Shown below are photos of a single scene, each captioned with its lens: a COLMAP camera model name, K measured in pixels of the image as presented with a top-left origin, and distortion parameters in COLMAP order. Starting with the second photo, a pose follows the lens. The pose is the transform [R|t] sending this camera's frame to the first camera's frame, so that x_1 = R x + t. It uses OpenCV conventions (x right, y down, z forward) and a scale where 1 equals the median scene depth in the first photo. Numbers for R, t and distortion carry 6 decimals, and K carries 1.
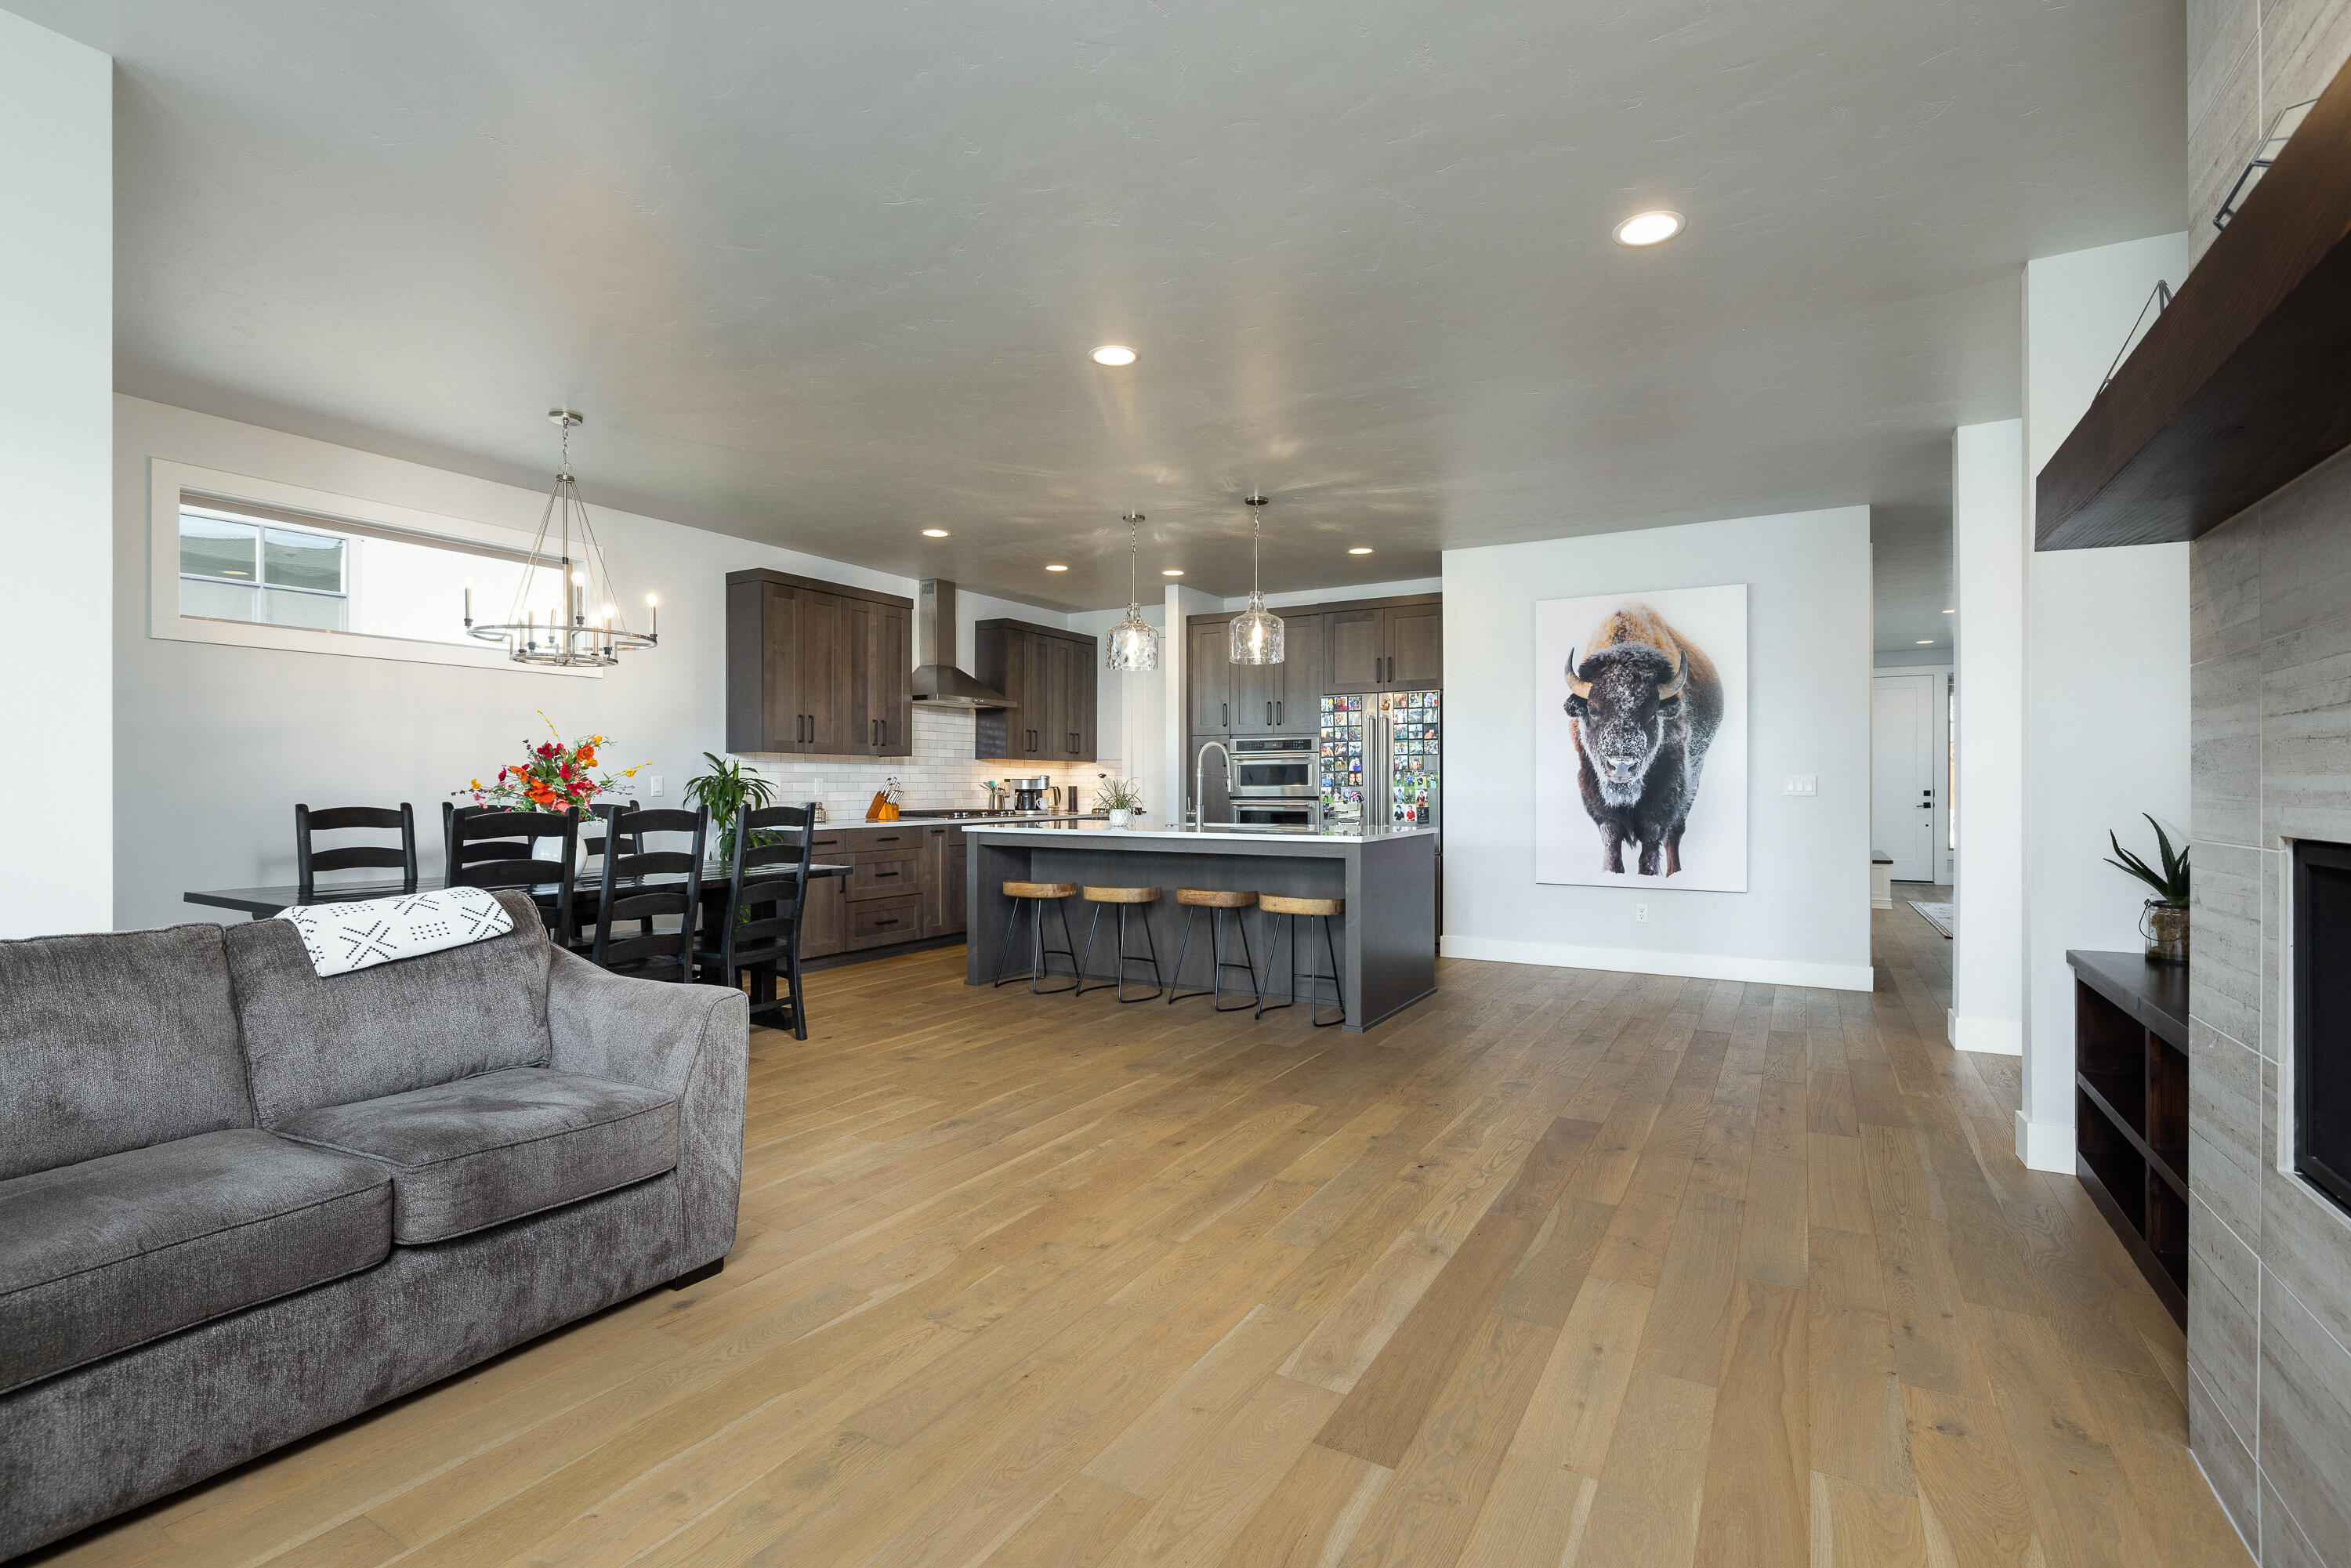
lens RADIAL K [[1098.8, 0, 1222.7], [0, 1098.8, 783.0], [0, 0, 1]] dist [-0.002656, -0.000263]
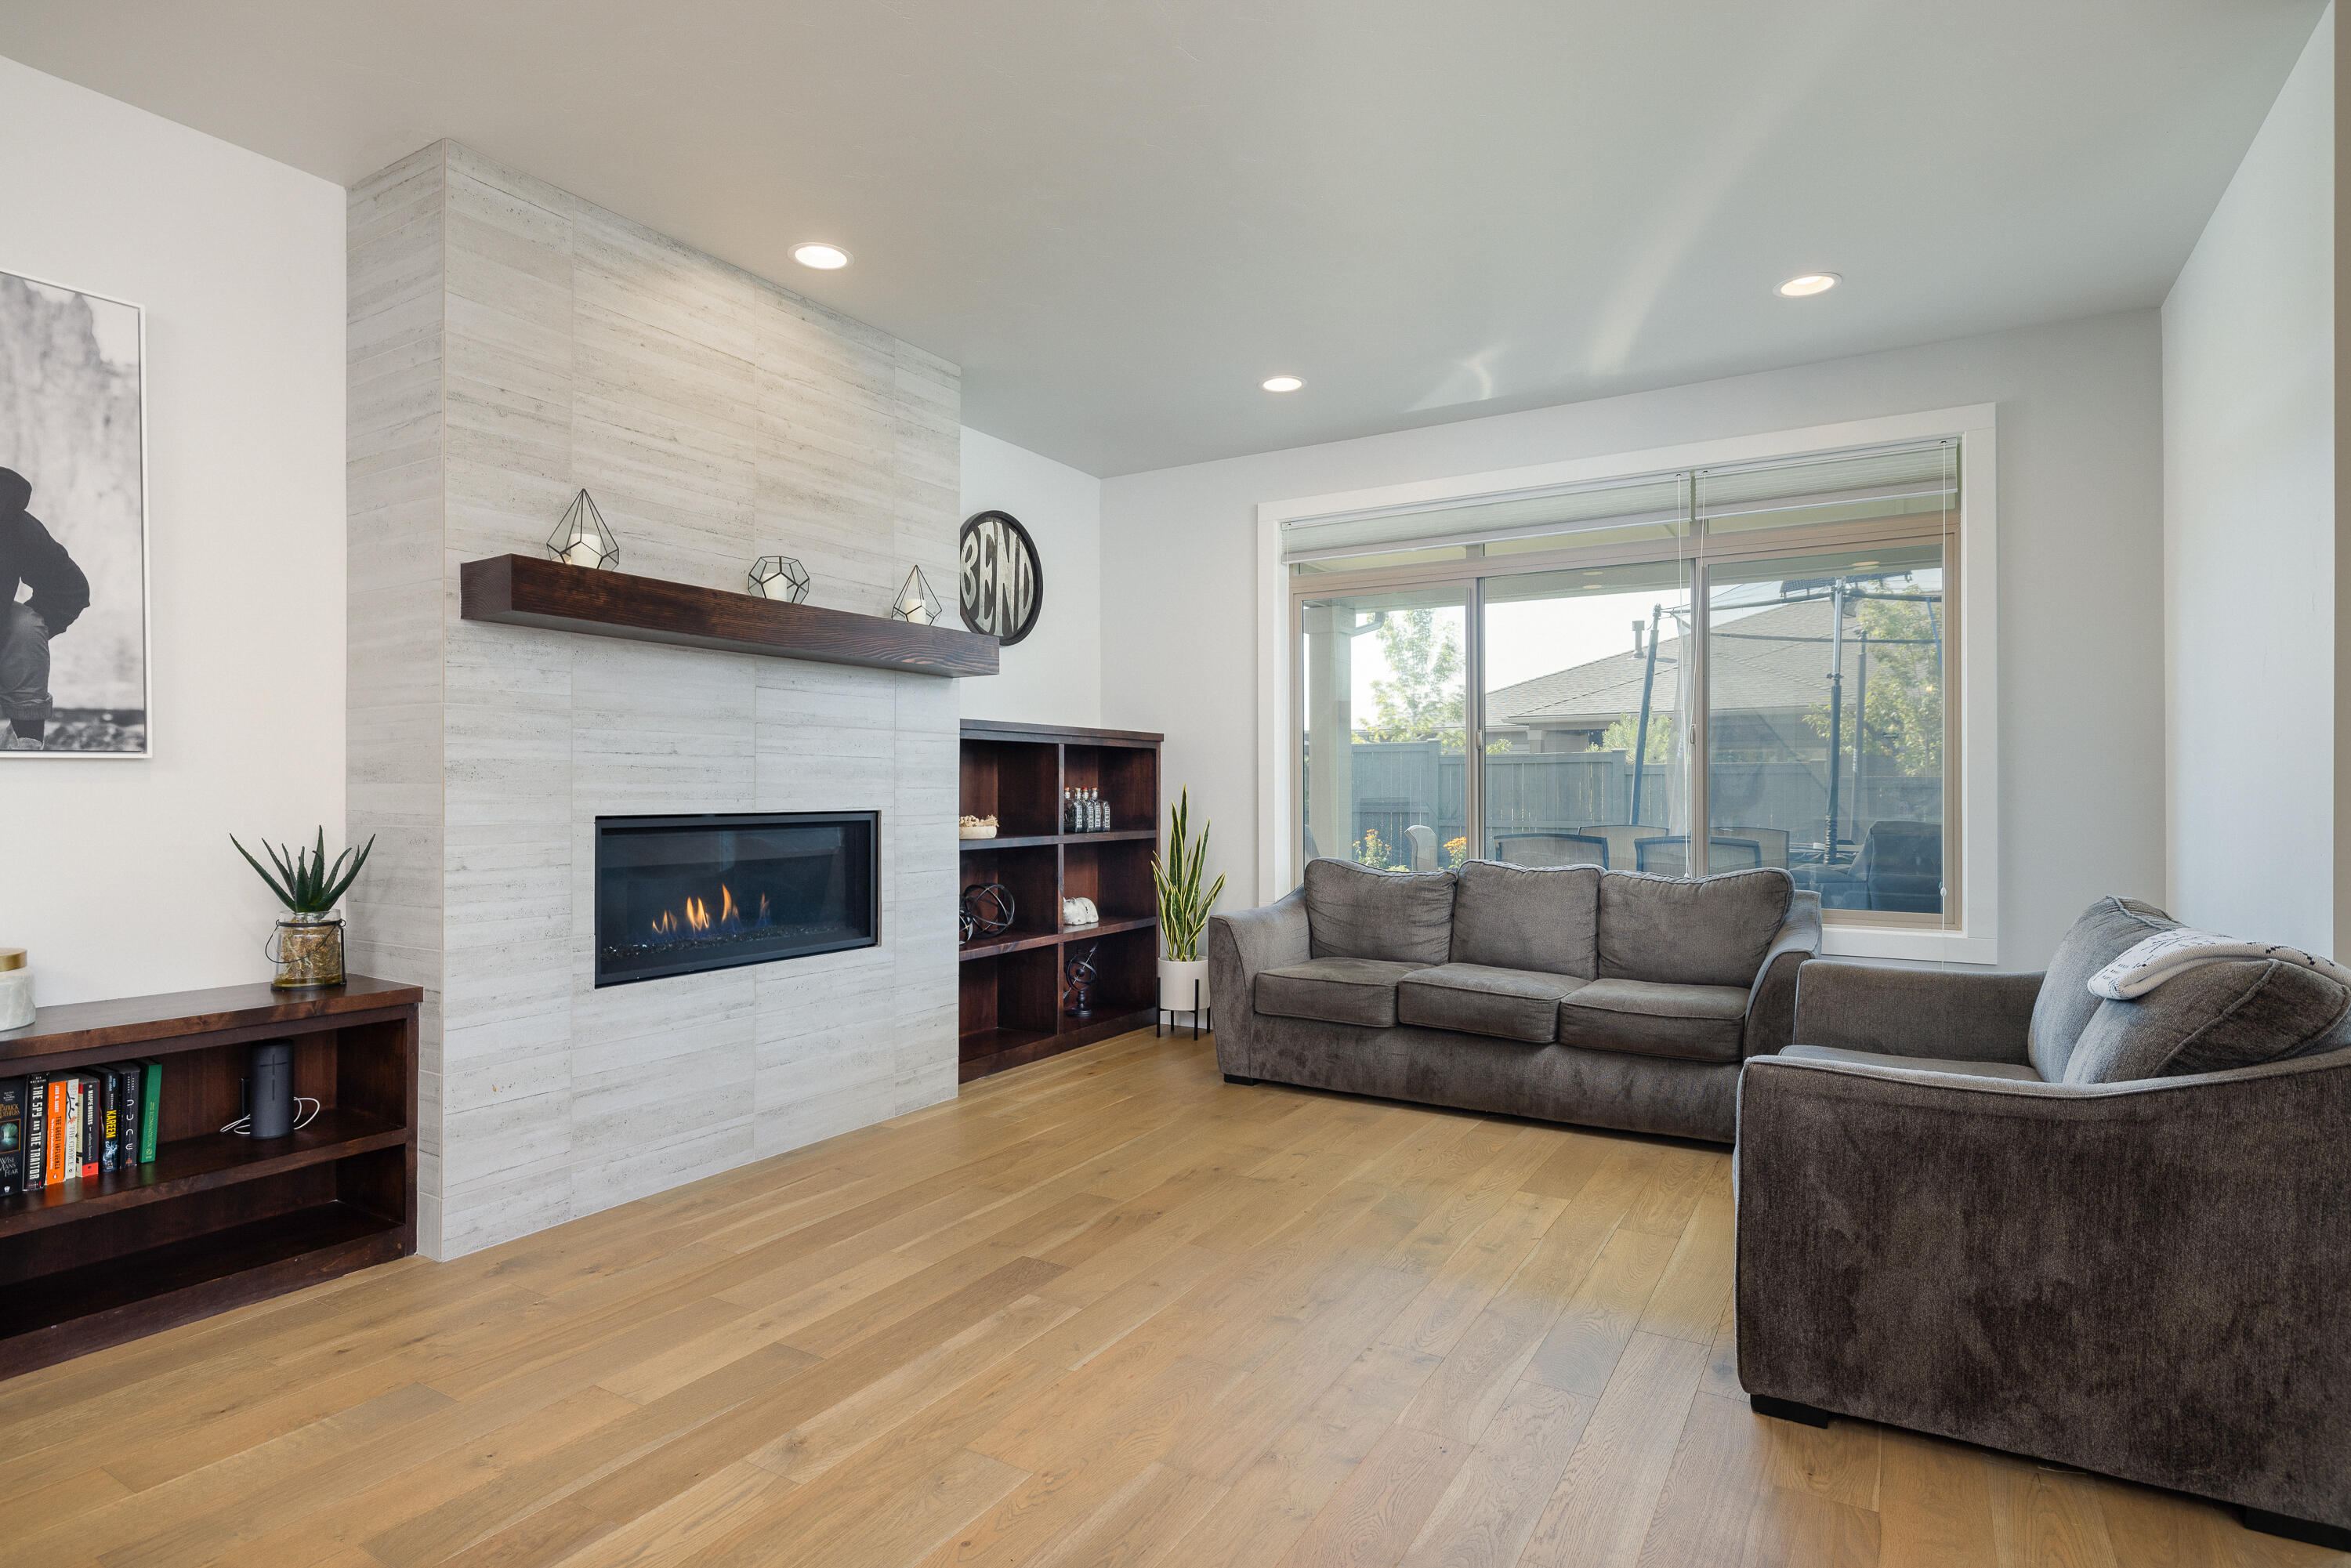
lens RADIAL K [[1239.5, 0, 1171.8], [0, 1239.5, 788.7], [0, 0, 1]] dist [0.000209, -0.001699]
pose [[-0.998220, 0.002744, 0.059583, -0.035881], [0.002375, 0.999978, -0.006264, 0.004514], [-0.059599, -0.006111, -0.998204, 0.671510]]
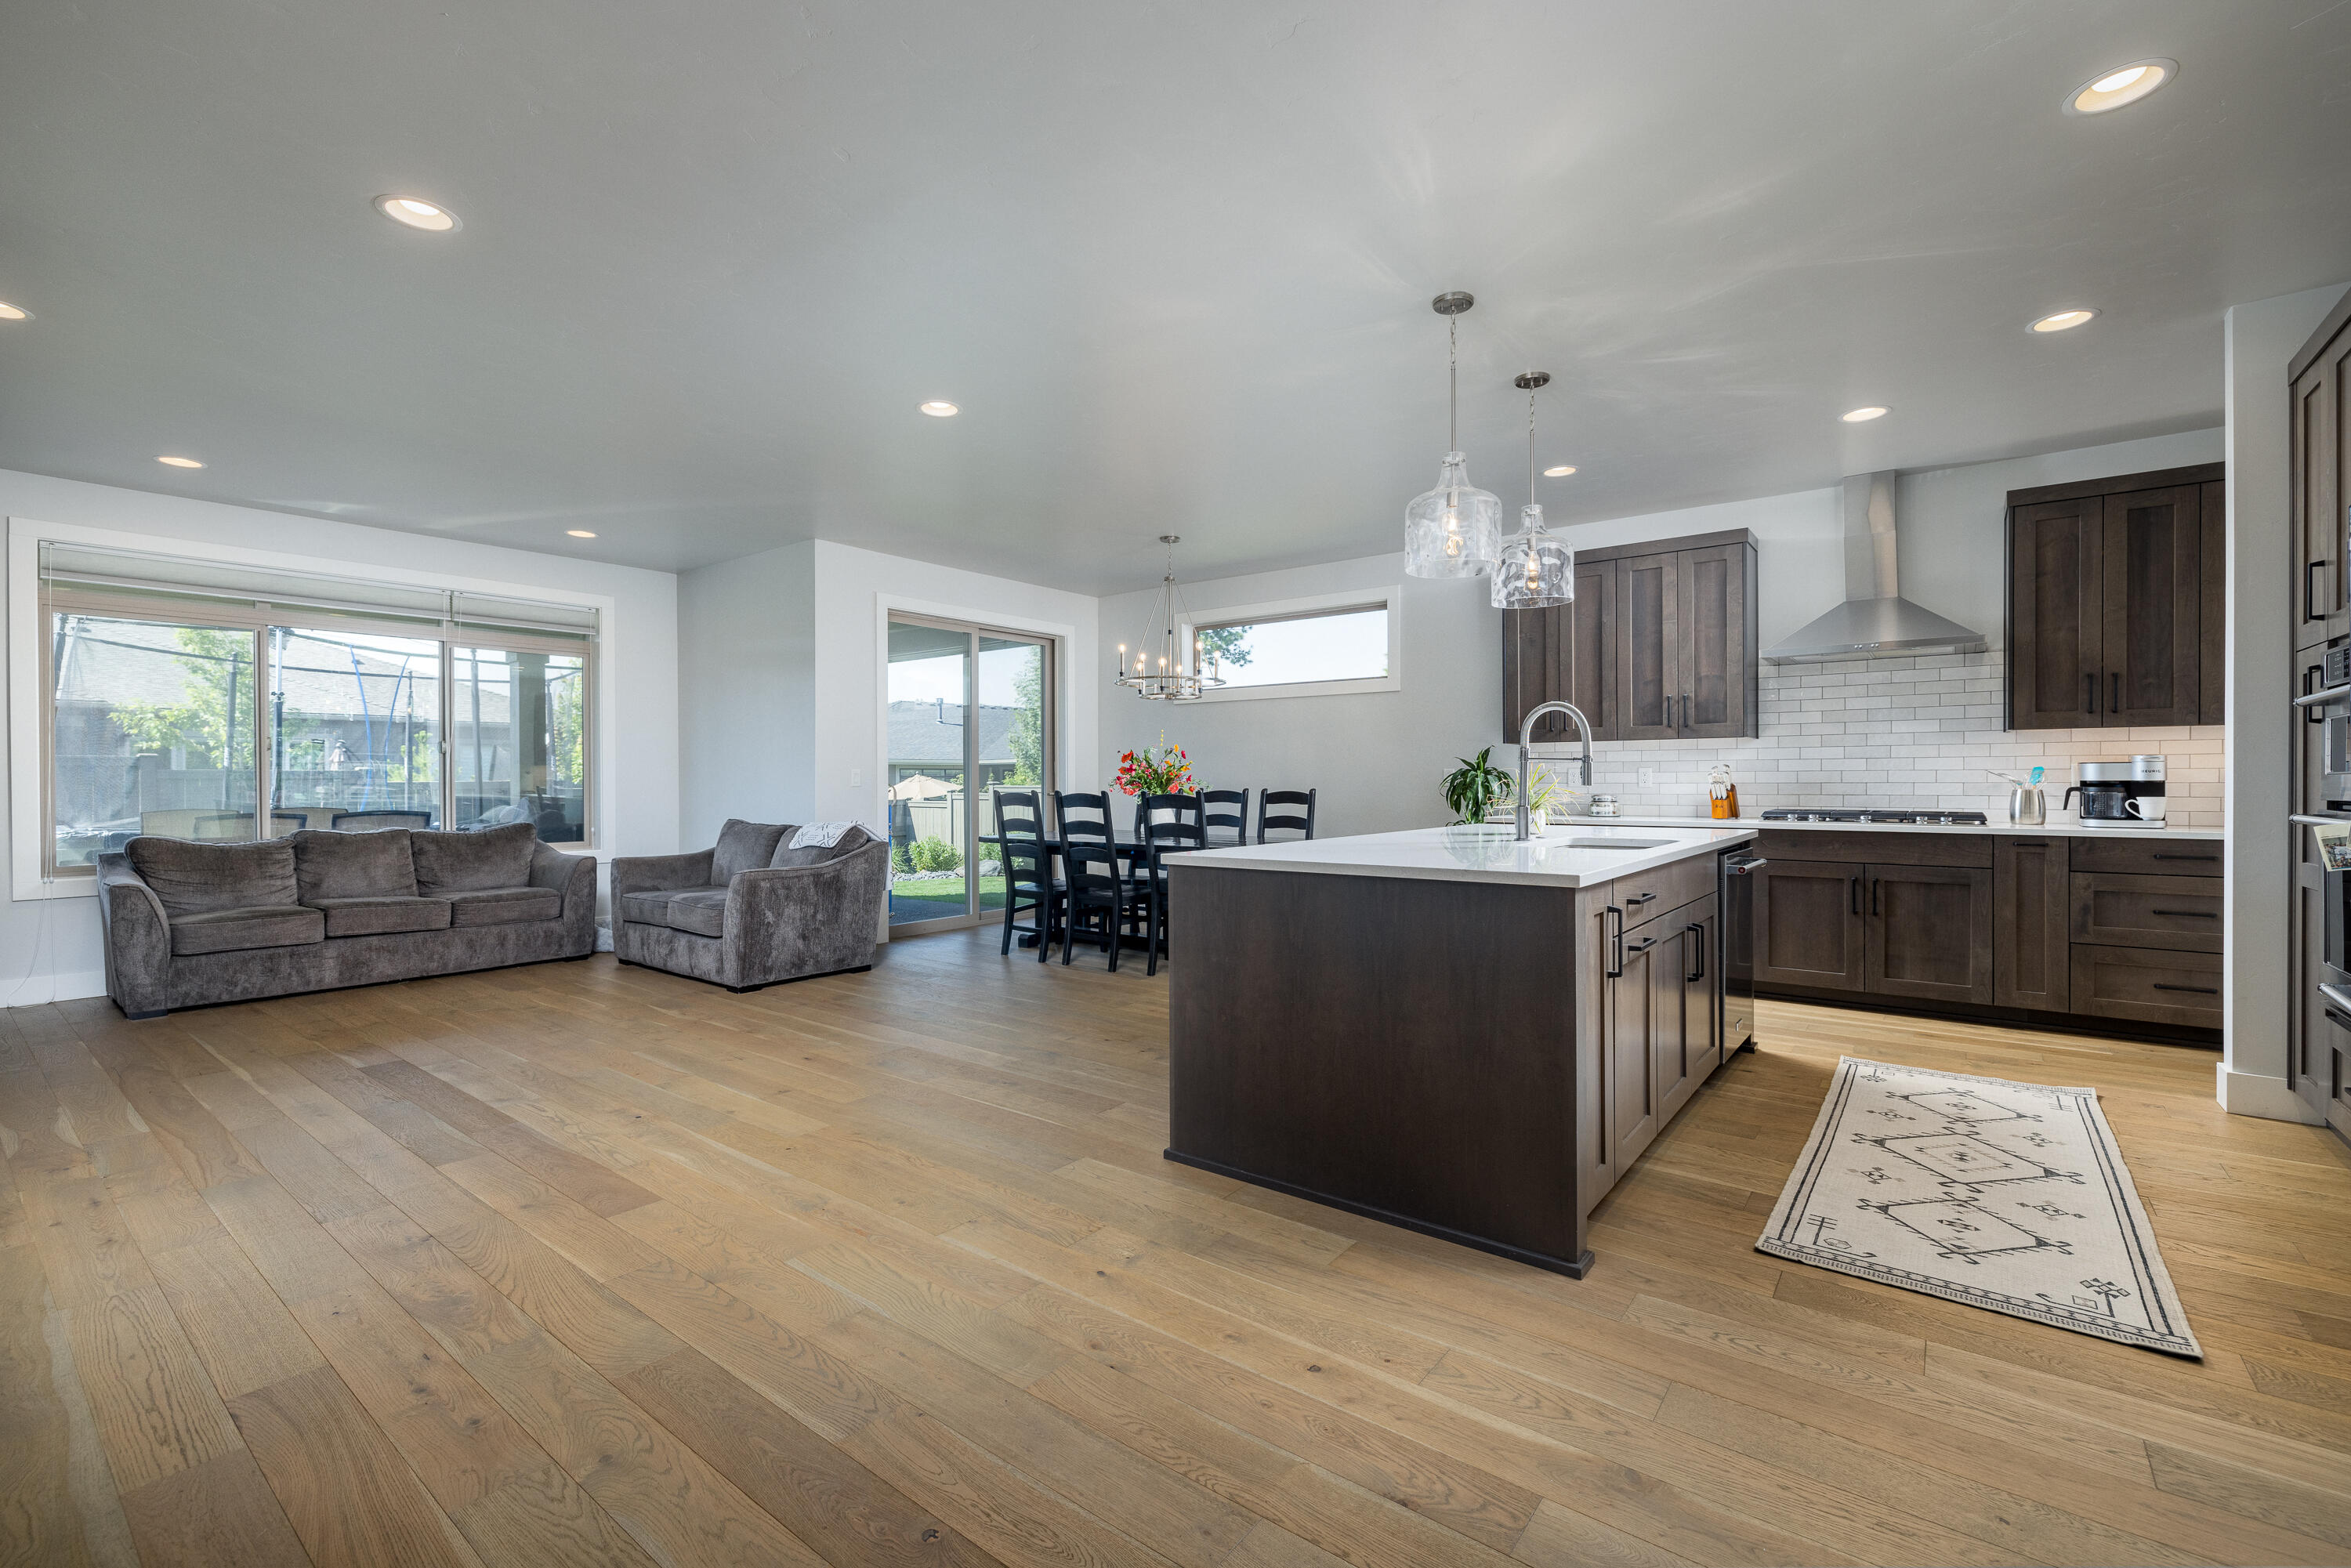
lens RADIAL K [[1018.5, 0, 1177.4], [0, 1018.5, 776.3], [0, 0, 1]] dist [-0.000878, -0.000122]
pose [[-0.175568, -0.003715, -0.984460, 0.509437], [0.004584, 0.999979, -0.004591, 0.004472], [0.984457, -0.005319, -0.175547, 0.794696]]
